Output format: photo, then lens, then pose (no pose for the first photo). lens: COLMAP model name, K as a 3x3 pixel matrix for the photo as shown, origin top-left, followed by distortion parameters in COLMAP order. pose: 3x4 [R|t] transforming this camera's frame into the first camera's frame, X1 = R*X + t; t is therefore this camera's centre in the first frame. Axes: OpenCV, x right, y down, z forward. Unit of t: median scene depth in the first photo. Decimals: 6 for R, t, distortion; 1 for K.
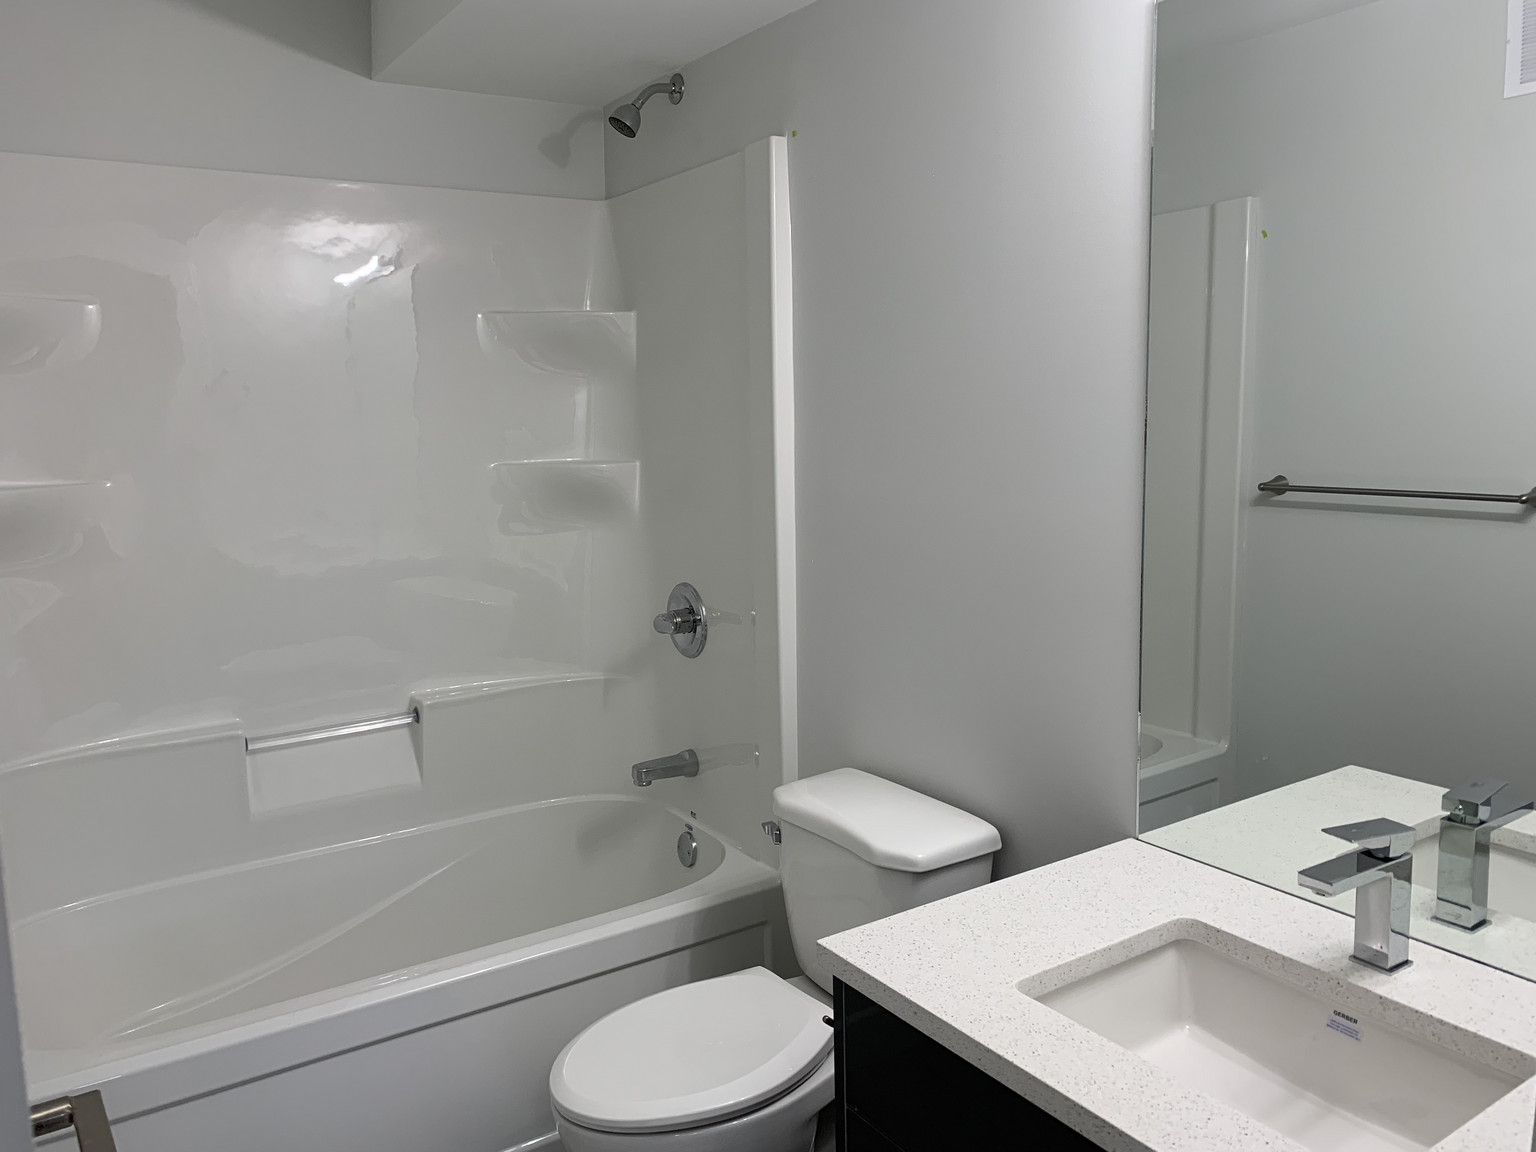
lens RADIAL K [[1178.8, 0, 712.7], [0, 1178.8, 568.0], [0, 0, 1]] dist [0.142203, -0.001082]
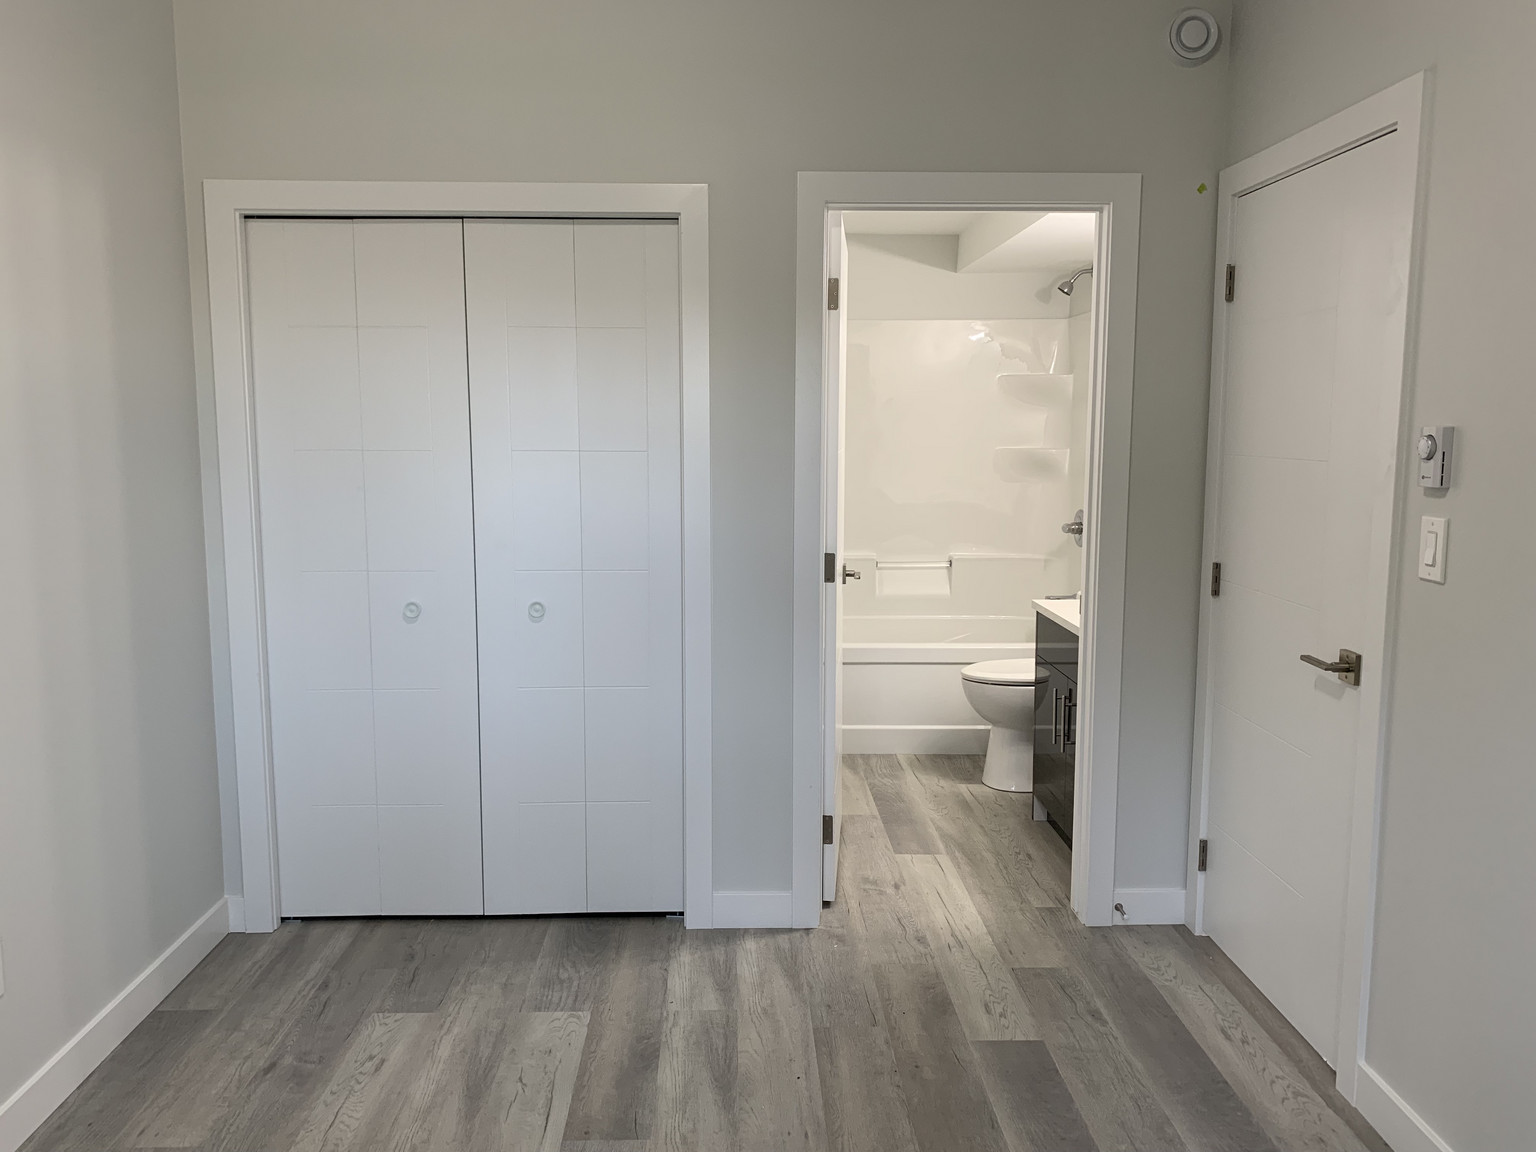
lens RADIAL K [[1183.2, 0, 747.3], [0, 1183.2, 569.6], [0, 0, 1]] dist [0.007396, 0.002671]
pose [[0.852014, 0.091574, -0.515448, 0.545233], [-0.084867, 0.995719, 0.036616, 0.088481], [0.516594, 0.012548, 0.856138, -1.024312]]
